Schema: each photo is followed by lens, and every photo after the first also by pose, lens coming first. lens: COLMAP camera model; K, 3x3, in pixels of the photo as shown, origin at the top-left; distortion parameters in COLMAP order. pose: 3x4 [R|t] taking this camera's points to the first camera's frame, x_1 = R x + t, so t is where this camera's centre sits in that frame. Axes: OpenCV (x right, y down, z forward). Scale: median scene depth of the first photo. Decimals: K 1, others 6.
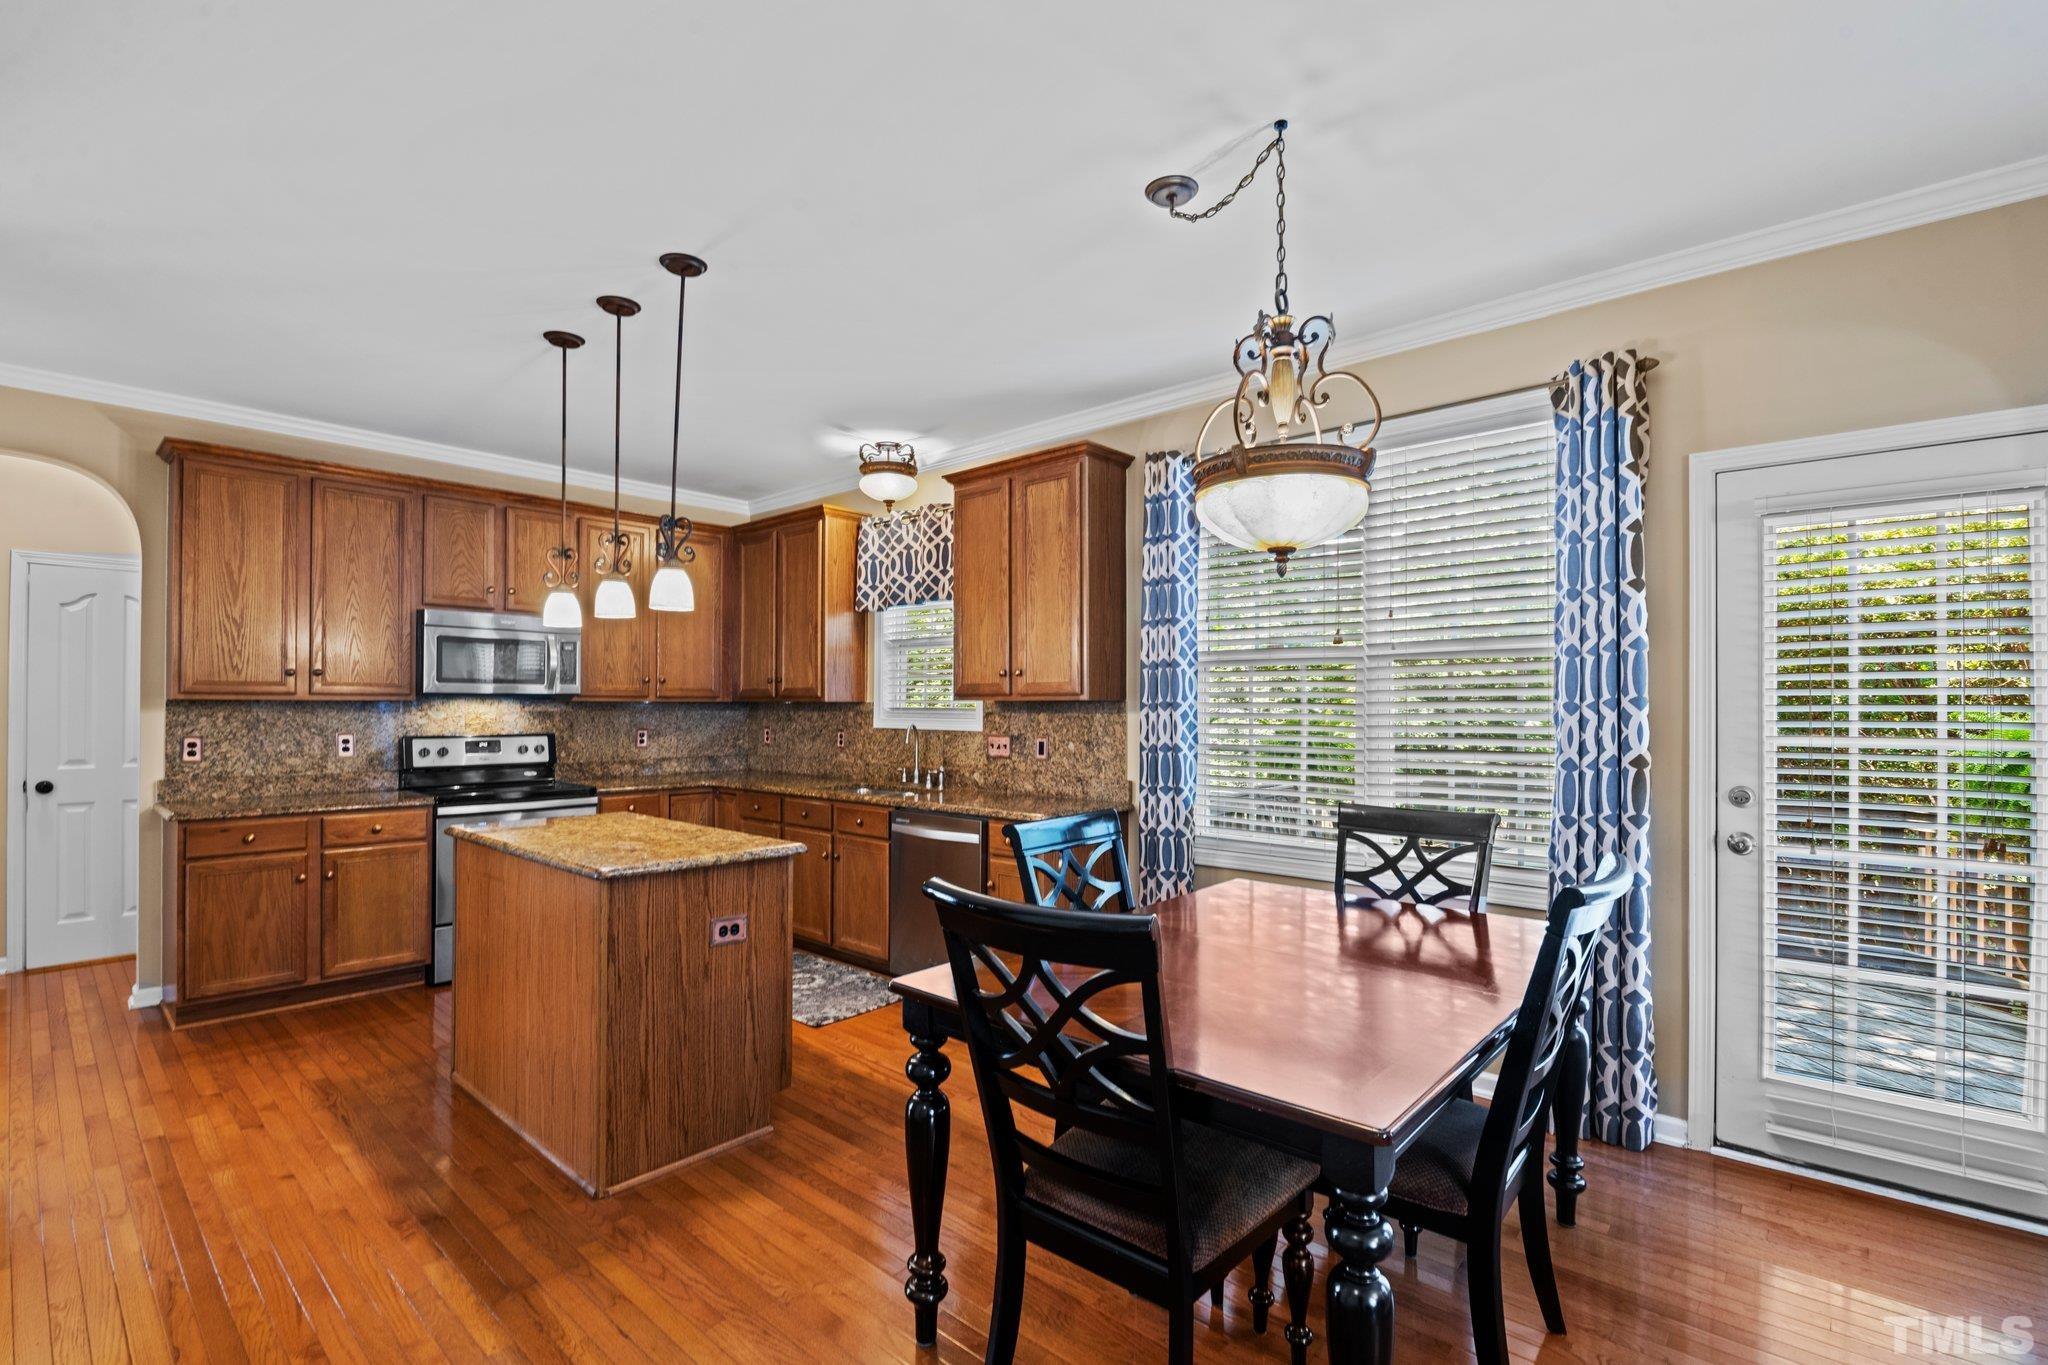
lens RADIAL K [[911.3, 0, 1032.0], [0, 911.3, 699.1], [0, 0, 1]] dist [-0.000489, -0.011744]
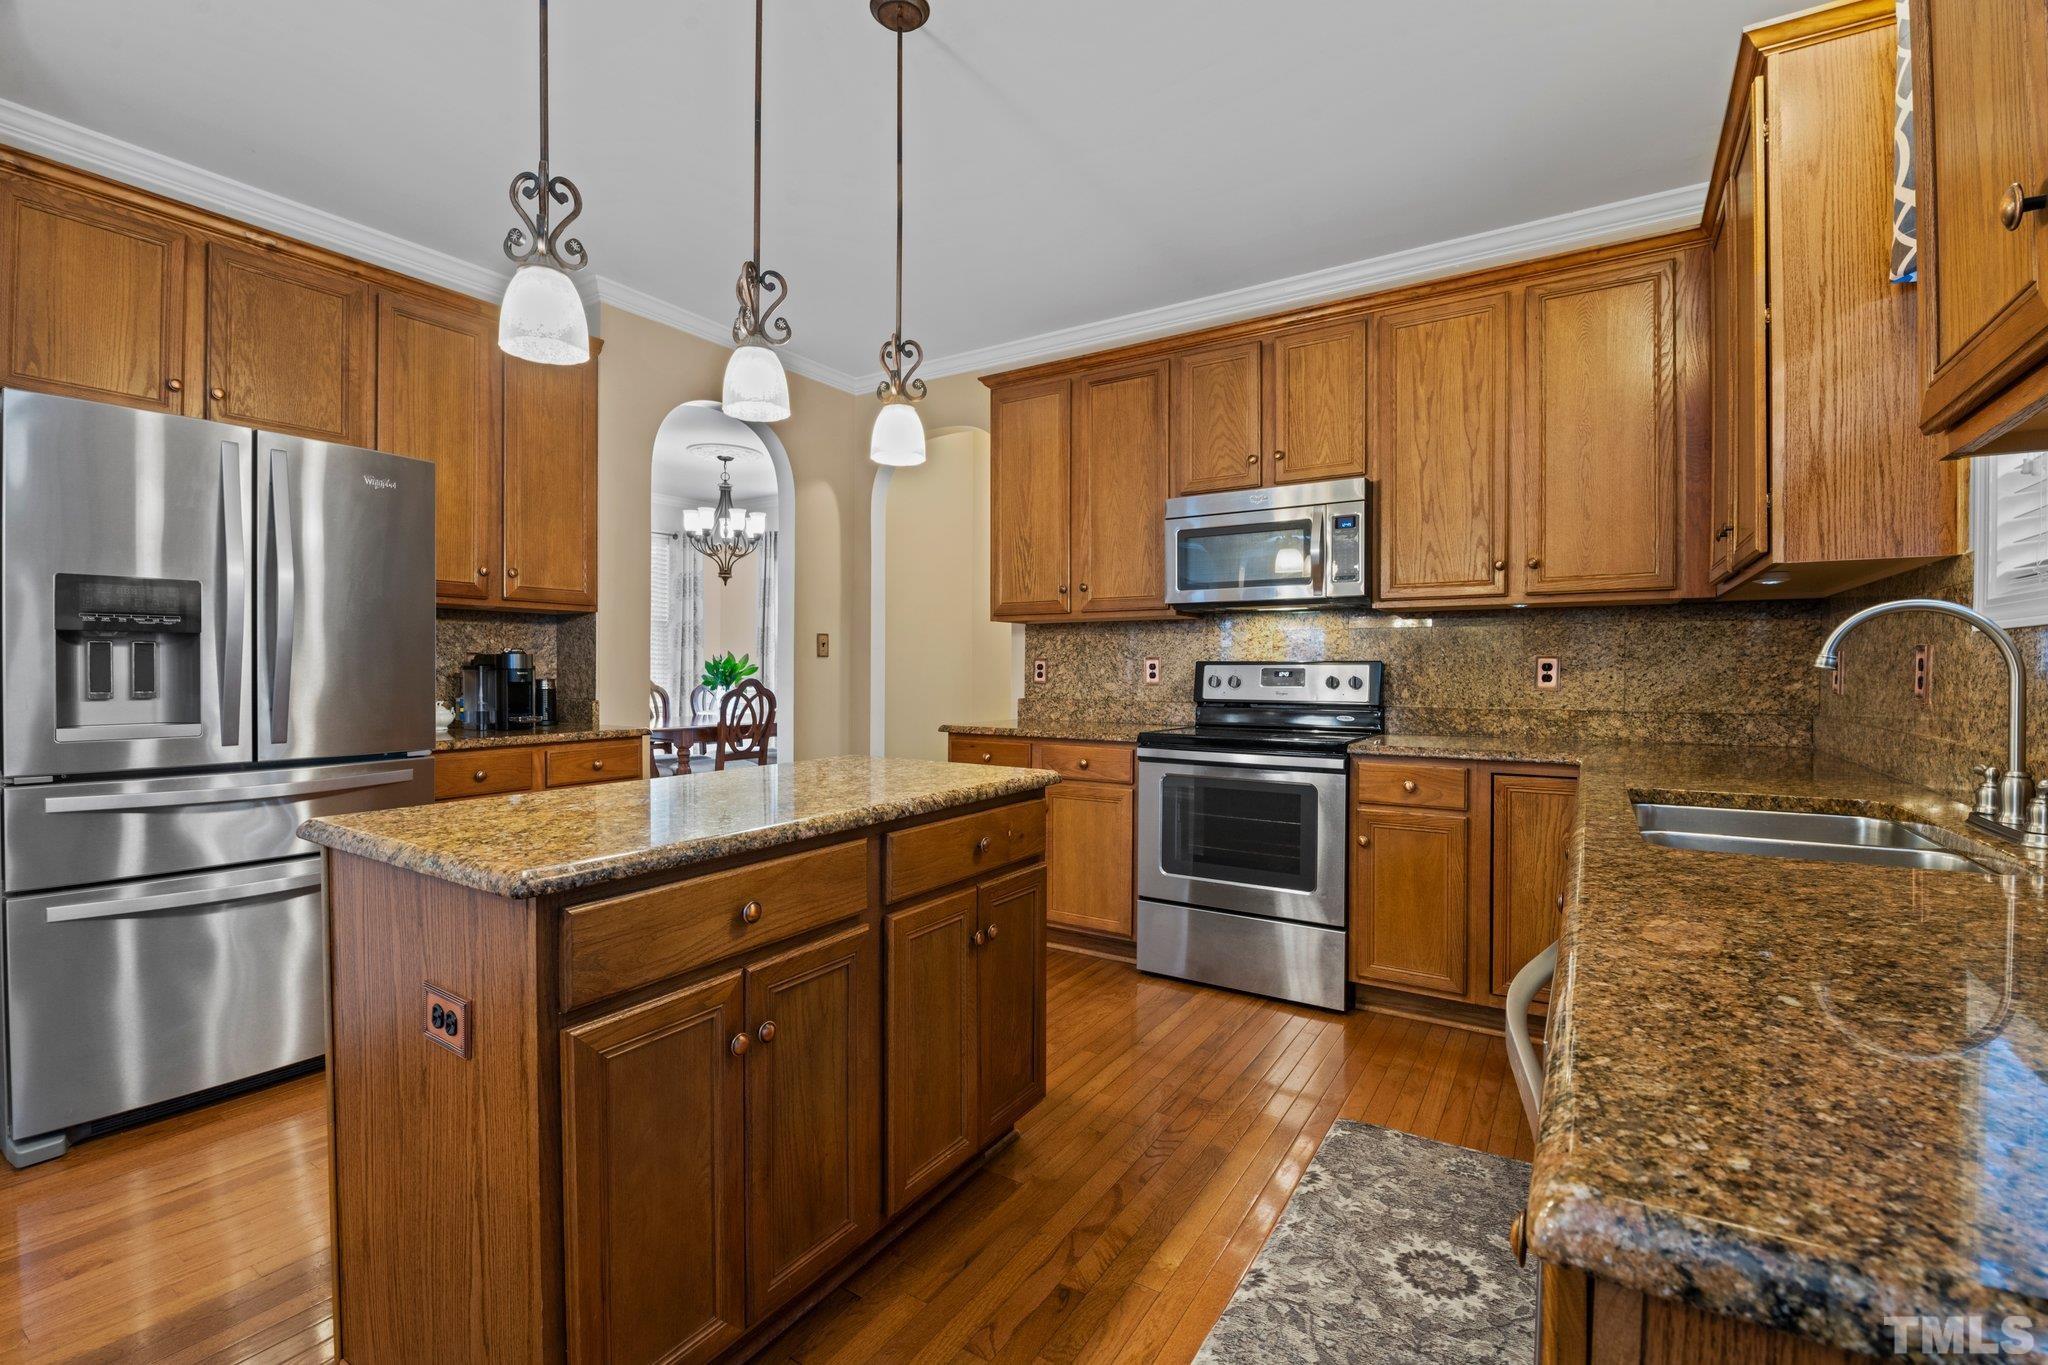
lens RADIAL K [[907.4, 0, 1020.0], [0, 907.4, 670.8], [0, 0, 1]] dist [-0.001853, -0.000231]
pose [[0.151046, -0.001289, -0.988526, 0.099087], [0.005351, 0.999986, -0.000487, 0.050323], [0.988512, -0.005217, 0.151051, 0.734302]]
